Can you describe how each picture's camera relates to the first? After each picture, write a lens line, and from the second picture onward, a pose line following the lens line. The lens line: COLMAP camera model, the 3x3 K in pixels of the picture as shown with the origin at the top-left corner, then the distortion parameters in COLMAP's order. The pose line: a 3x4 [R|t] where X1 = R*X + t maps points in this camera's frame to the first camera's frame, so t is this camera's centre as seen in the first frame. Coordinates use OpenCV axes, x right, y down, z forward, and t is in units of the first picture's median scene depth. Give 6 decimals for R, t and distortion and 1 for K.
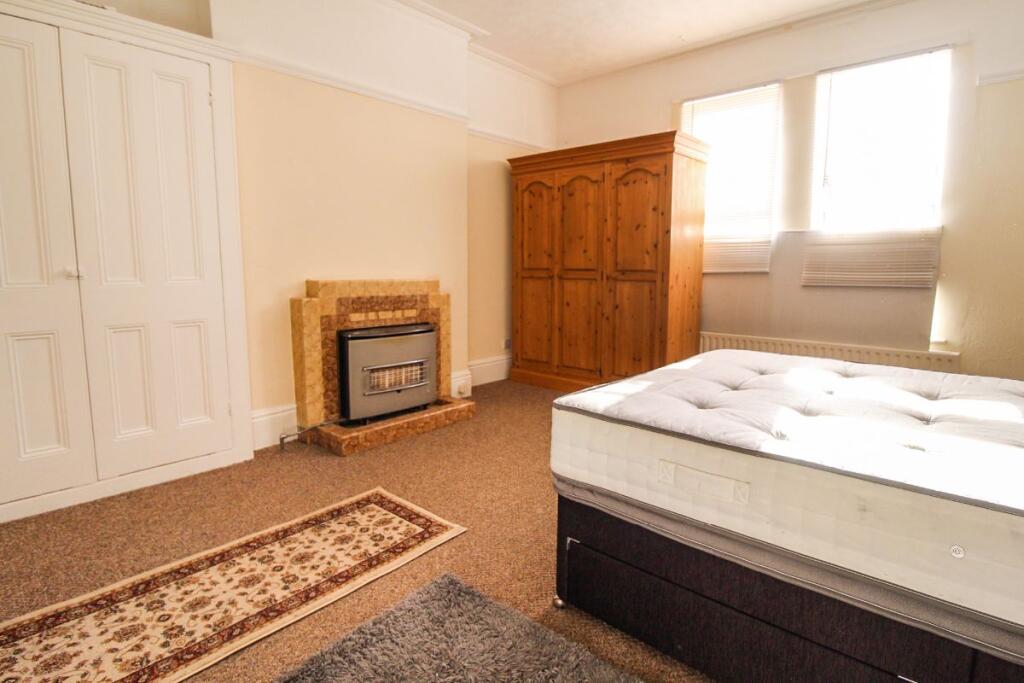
lens RADIAL K [[525.2, 0, 516.6], [0, 525.2, 320.3], [0, 0, 1]] dist [0.001007, -0.009634]
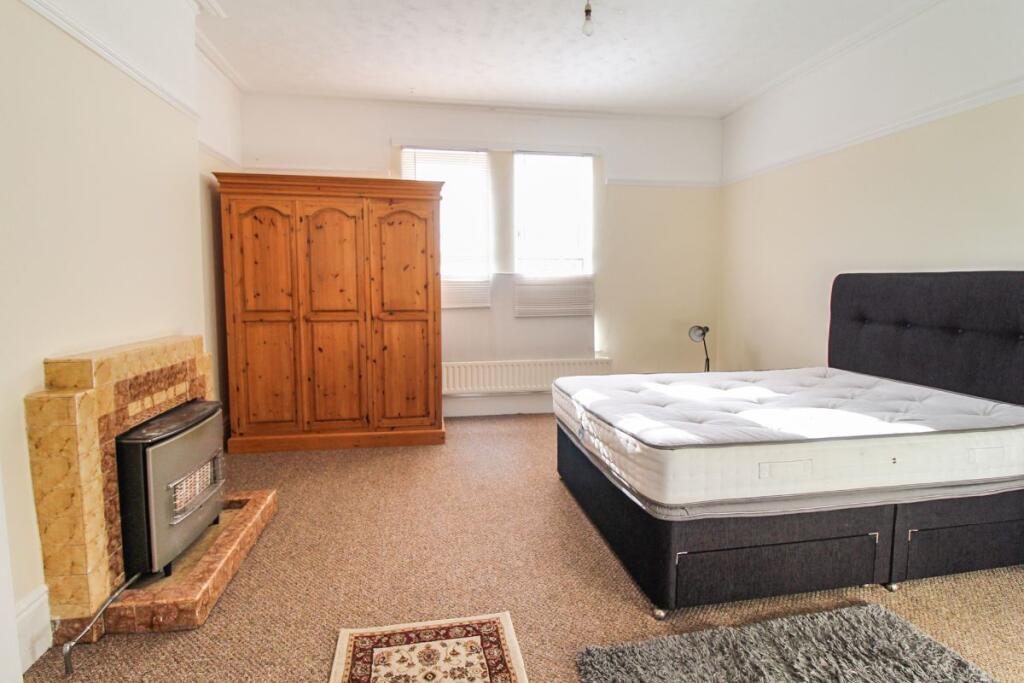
lens RADIAL K [[525.2, 0, 516.6], [0, 525.2, 320.3], [0, 0, 1]] dist [0.001007, -0.009634]
pose [[0.621272, -0.058379, 0.781417, -0.447700], [0.082241, 0.996571, 0.009067, -0.070827], [-0.779267, 0.058631, 0.623943, 0.216402]]
